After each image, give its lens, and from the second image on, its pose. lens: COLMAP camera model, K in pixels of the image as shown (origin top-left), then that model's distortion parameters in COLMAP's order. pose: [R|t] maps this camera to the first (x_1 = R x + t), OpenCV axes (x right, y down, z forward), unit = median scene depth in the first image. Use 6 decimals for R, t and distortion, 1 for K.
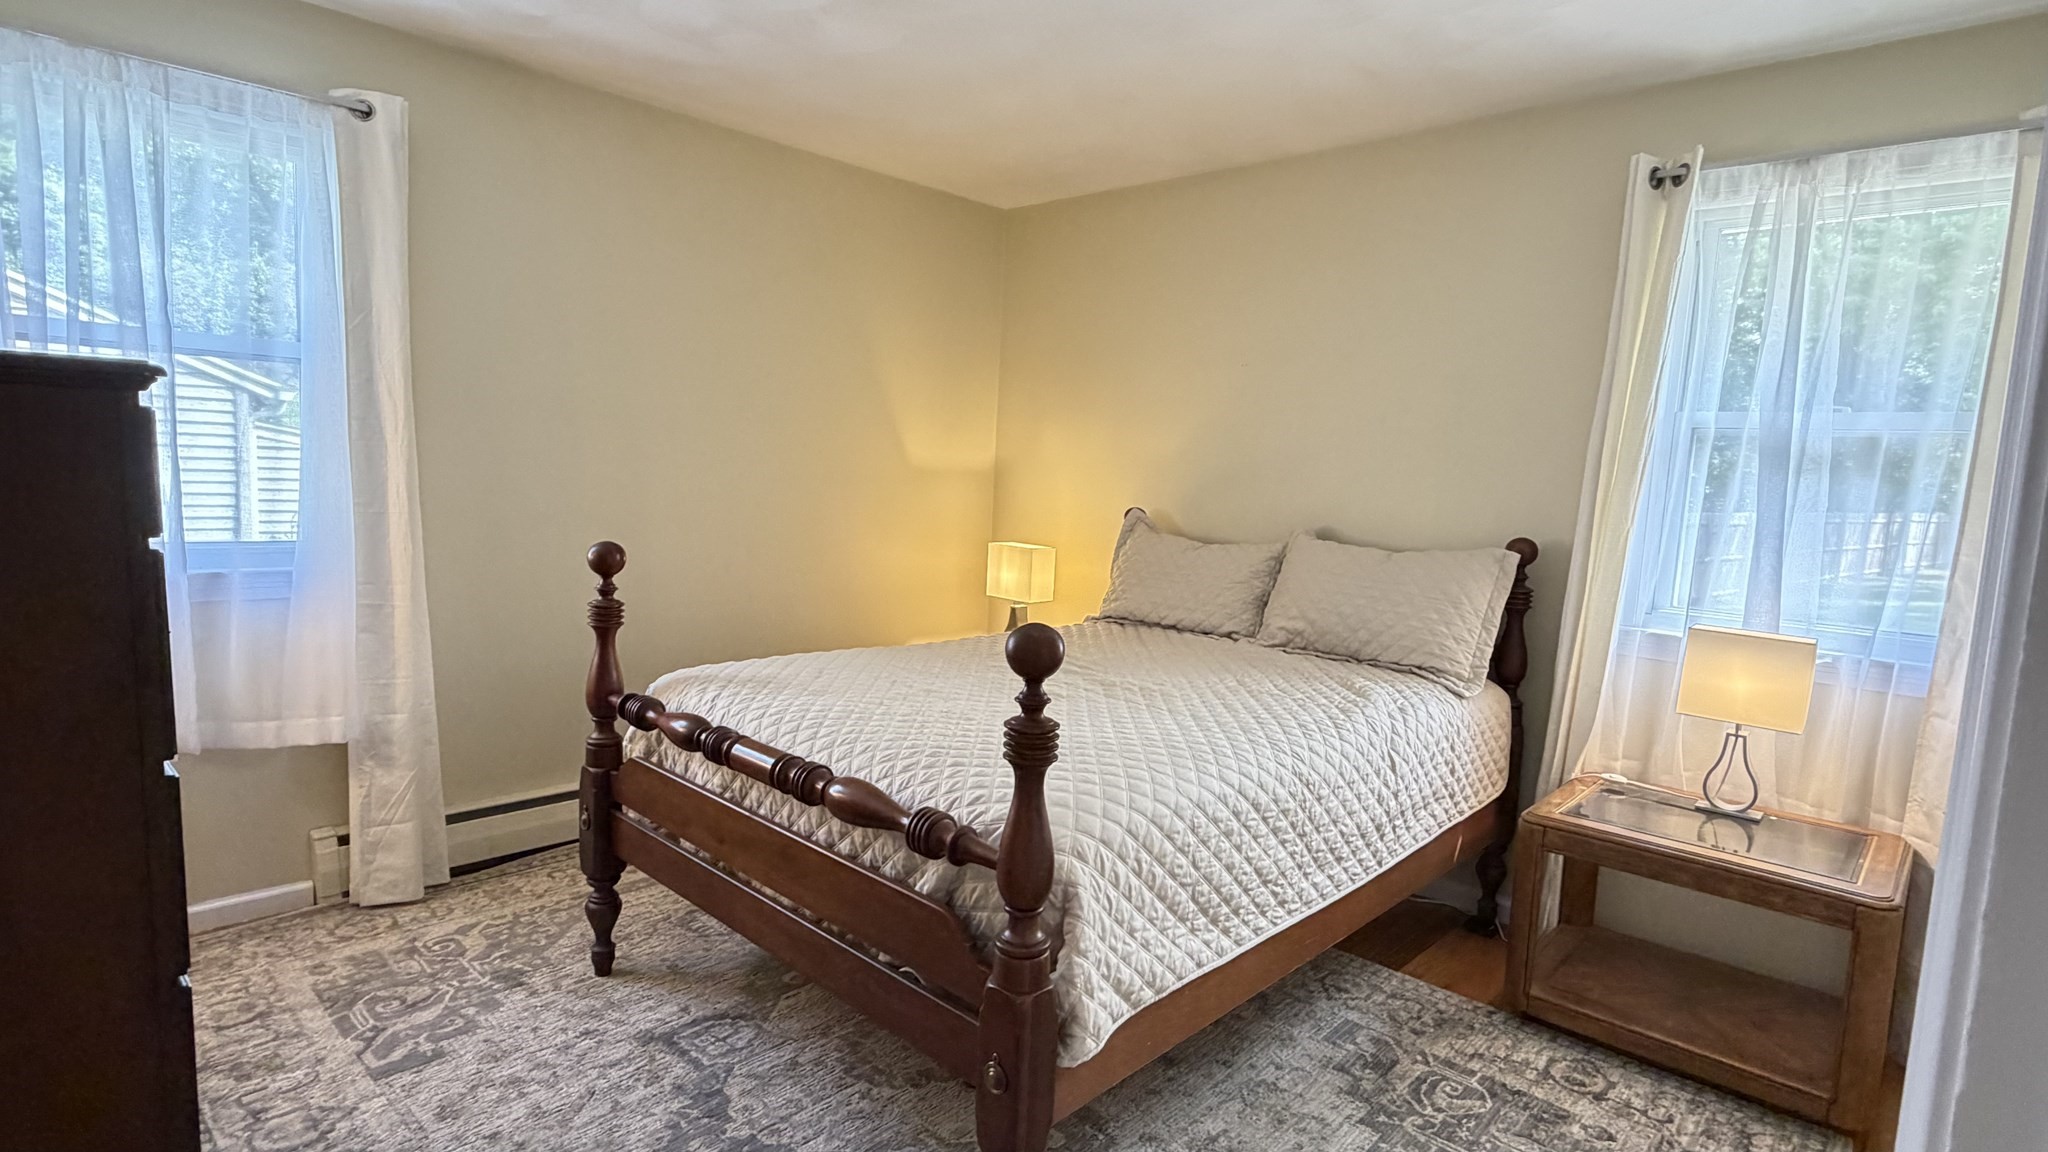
lens RADIAL K [[1053.6, 0, 1024.0], [0, 1053.6, 576.0], [0, 0, 1]] dist [0.000520, 0.000197]
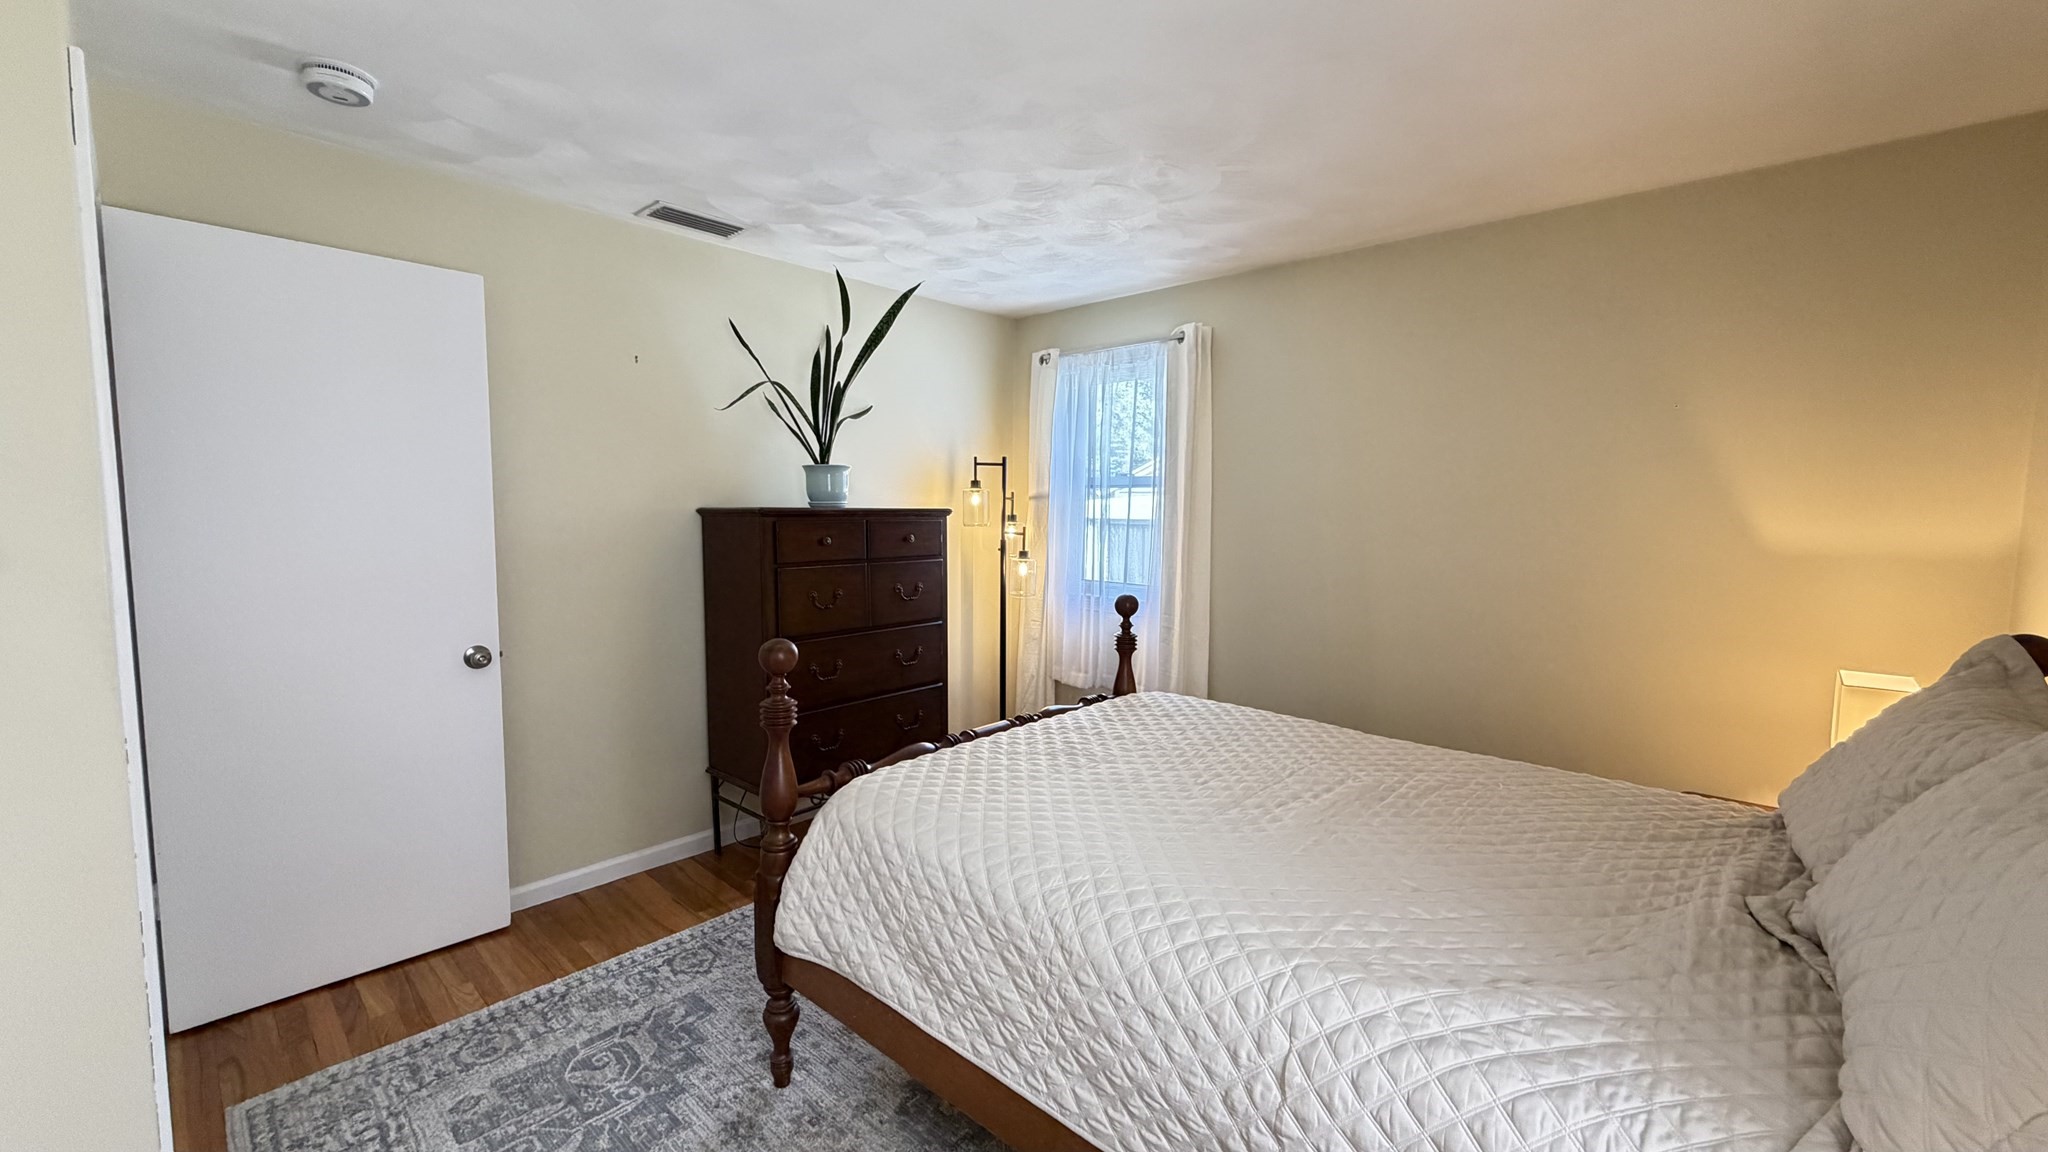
lens RADIAL K [[809.1, 0, 1019.0], [0, 809.1, 573.2], [0, 0, 1]] dist [0.000868, 0.000158]
pose [[0.036408, 0.039818, -0.998543, 0.749716], [-0.120019, 0.992148, 0.035187, -0.083482], [0.992104, 0.118563, 0.040901, 0.792466]]
